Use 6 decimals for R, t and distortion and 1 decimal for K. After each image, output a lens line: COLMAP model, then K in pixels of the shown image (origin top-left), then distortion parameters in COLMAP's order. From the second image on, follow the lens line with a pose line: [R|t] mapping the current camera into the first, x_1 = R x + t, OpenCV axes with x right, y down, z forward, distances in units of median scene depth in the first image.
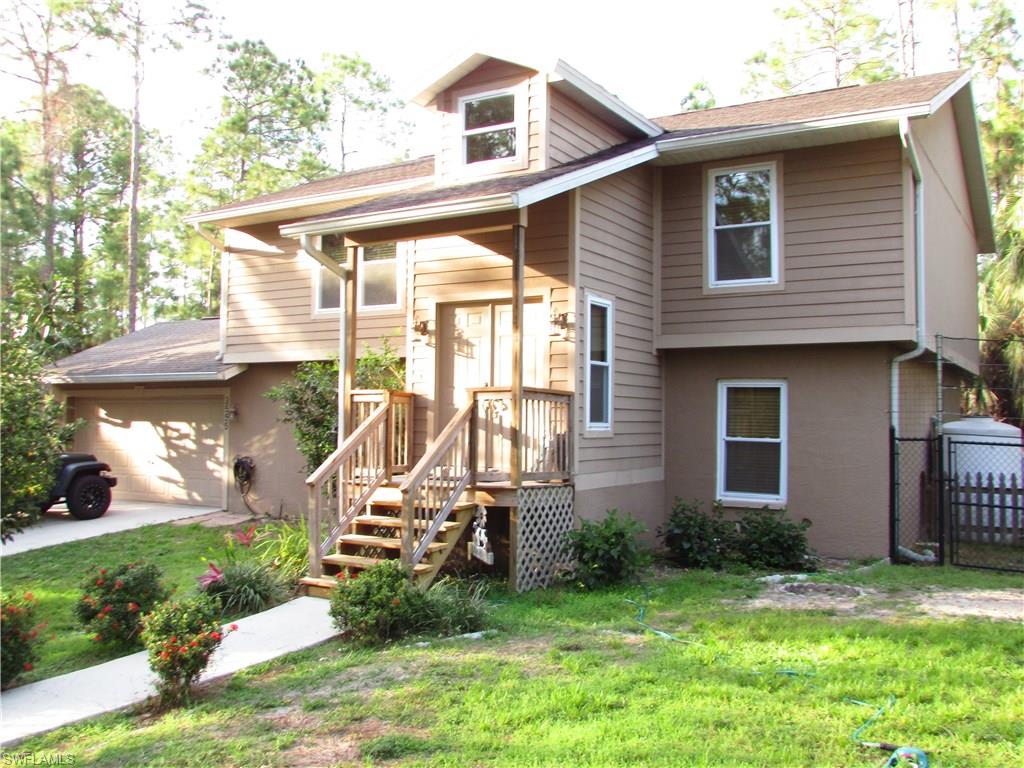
lens RADIAL K [[961.2, 0, 512.0], [0, 961.2, 384.0], [0, 0, 1]] dist [-0.042406, -0.006900]
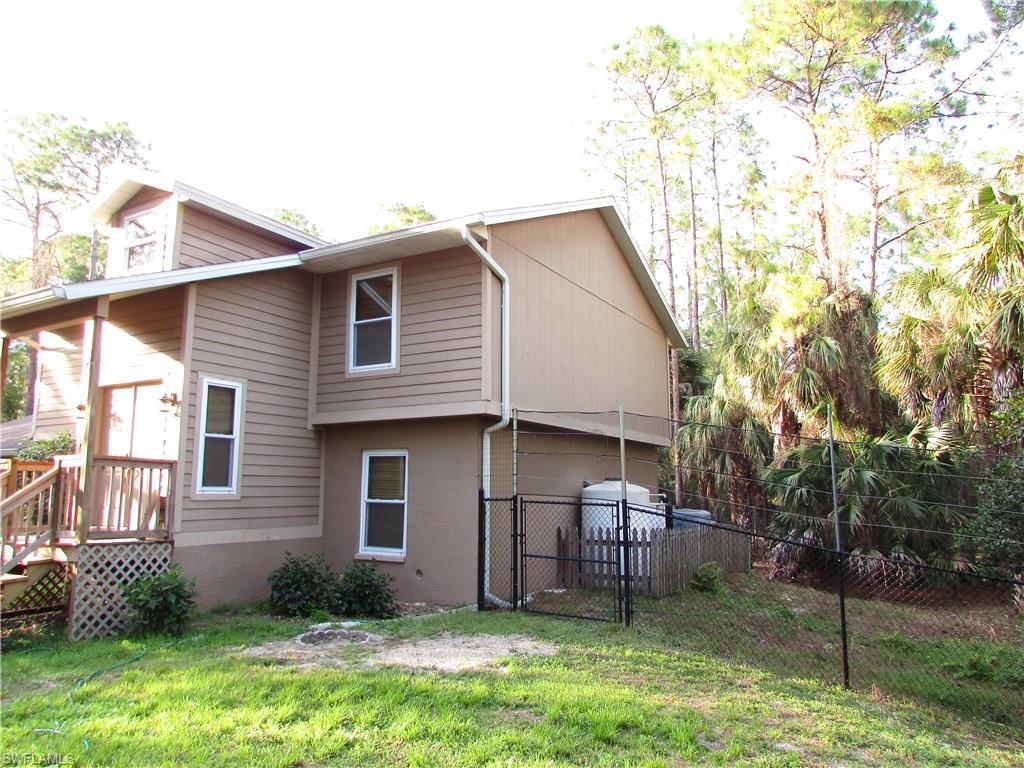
lens RADIAL K [[731.0, 0, 514.9], [0, 731.0, 386.1], [0, 0, 1]] dist [-0.044378, 0.026847]
pose [[0.999616, -0.008126, 0.026496, 0.413511], [0.010839, 0.994530, -0.103884, 0.013502], [-0.025506, 0.104131, 0.994236, 0.104078]]
